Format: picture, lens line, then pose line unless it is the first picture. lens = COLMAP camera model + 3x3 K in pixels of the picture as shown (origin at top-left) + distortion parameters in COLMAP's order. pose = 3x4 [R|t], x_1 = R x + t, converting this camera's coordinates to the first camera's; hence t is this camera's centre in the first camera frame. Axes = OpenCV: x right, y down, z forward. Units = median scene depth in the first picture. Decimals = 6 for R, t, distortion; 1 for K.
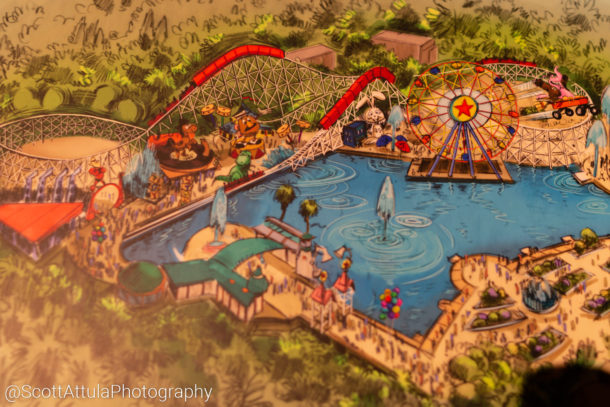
lens RADIAL K [[682.8, 0, 305.0], [0, 682.8, 203.5], [0, 0, 1]] dist [-0.005765, 0.007199]
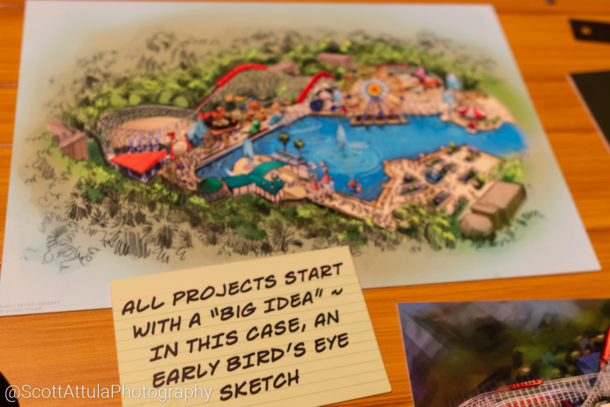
lens RADIAL K [[682.8, 0, 305.0], [0, 682.8, 203.5], [0, 0, 1]] dist [-0.005765, 0.007199]
pose [[0.975529, -0.097860, 0.196894, -0.340219], [0.135183, 0.973191, -0.186080, 0.485512], [-0.173405, 0.208143, 0.962604, -0.643145]]
